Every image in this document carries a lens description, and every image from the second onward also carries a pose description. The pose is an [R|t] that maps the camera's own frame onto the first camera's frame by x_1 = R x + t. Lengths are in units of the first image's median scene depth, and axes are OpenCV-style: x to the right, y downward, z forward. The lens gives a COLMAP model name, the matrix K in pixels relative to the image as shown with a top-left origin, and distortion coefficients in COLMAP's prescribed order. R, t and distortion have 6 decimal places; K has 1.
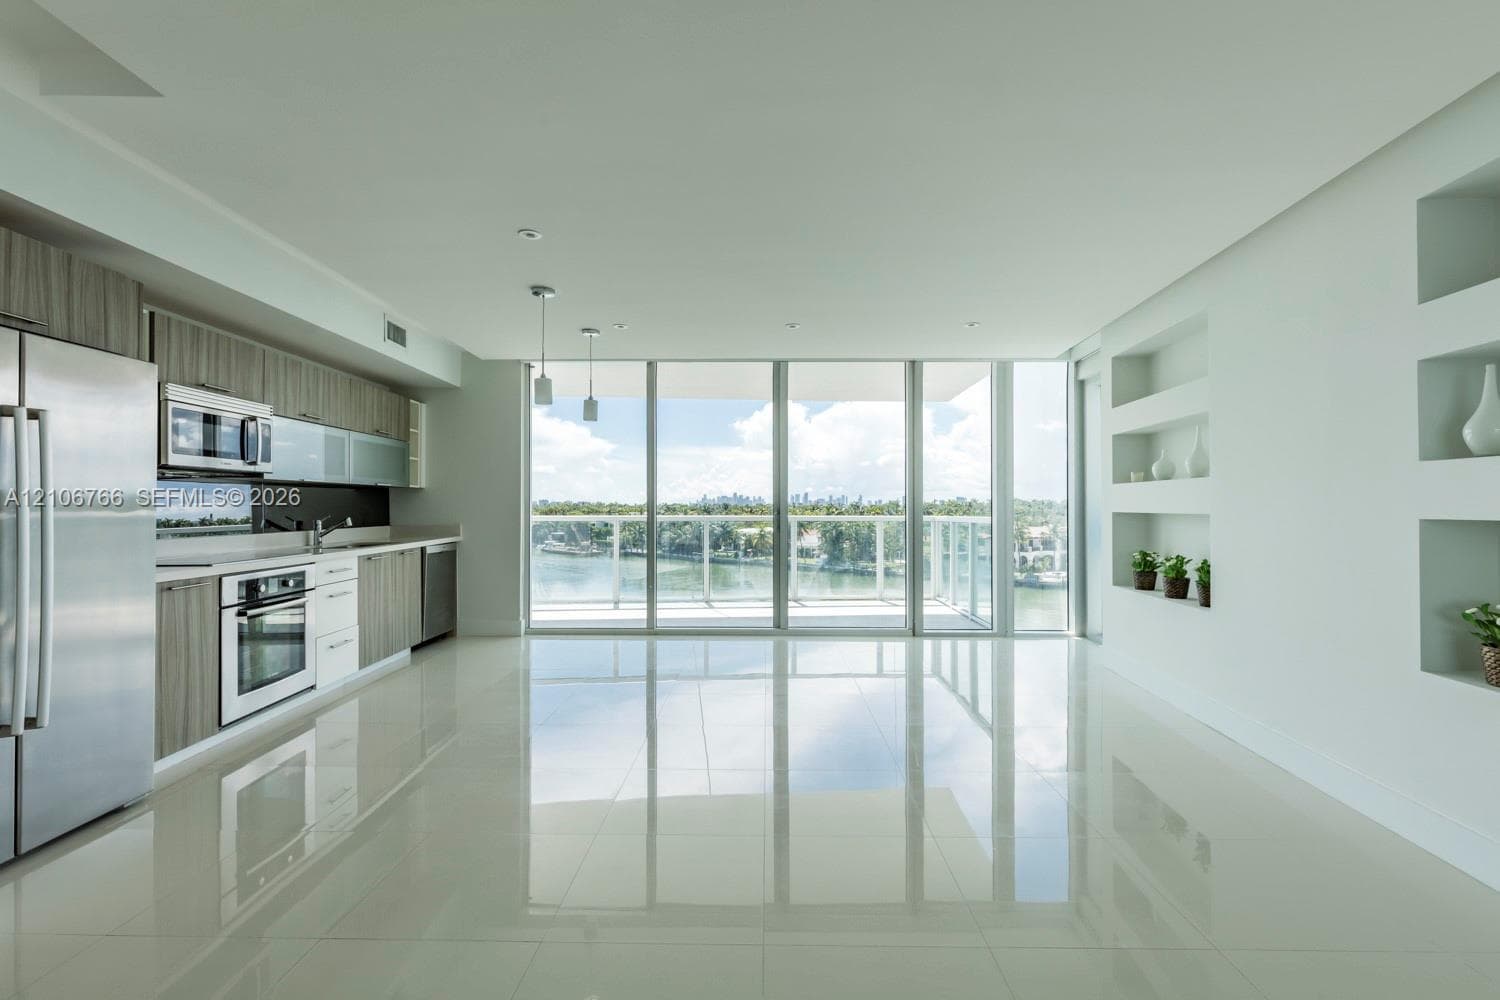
lens RADIAL K [[676.0, 0, 750.0], [0, 676.0, 500.0], [0, 0, 1]] dist [-0.000857, -0.000746]
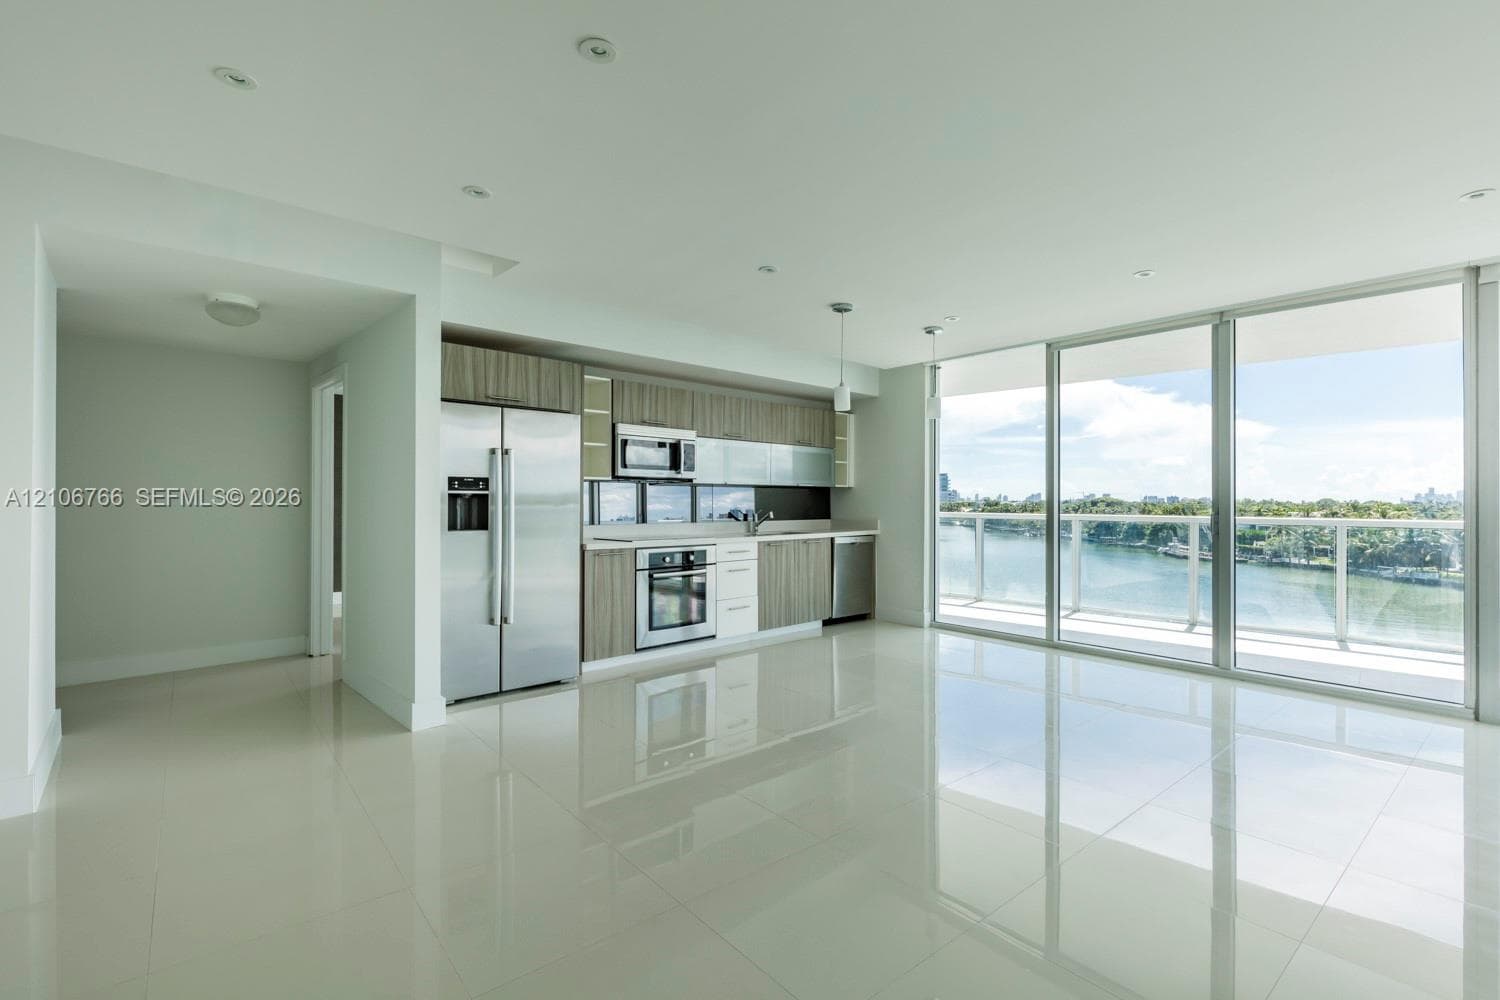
lens RADIAL K [[676.0, 0, 750.0], [0, 676.0, 500.0], [0, 0, 1]] dist [-0.000857, -0.000746]
pose [[0.641677, -0.001776, -0.766973, 0.392987], [0.004802, 0.999987, 0.001702, 0.001993], [0.766960, -0.004775, 0.641677, 0.171333]]
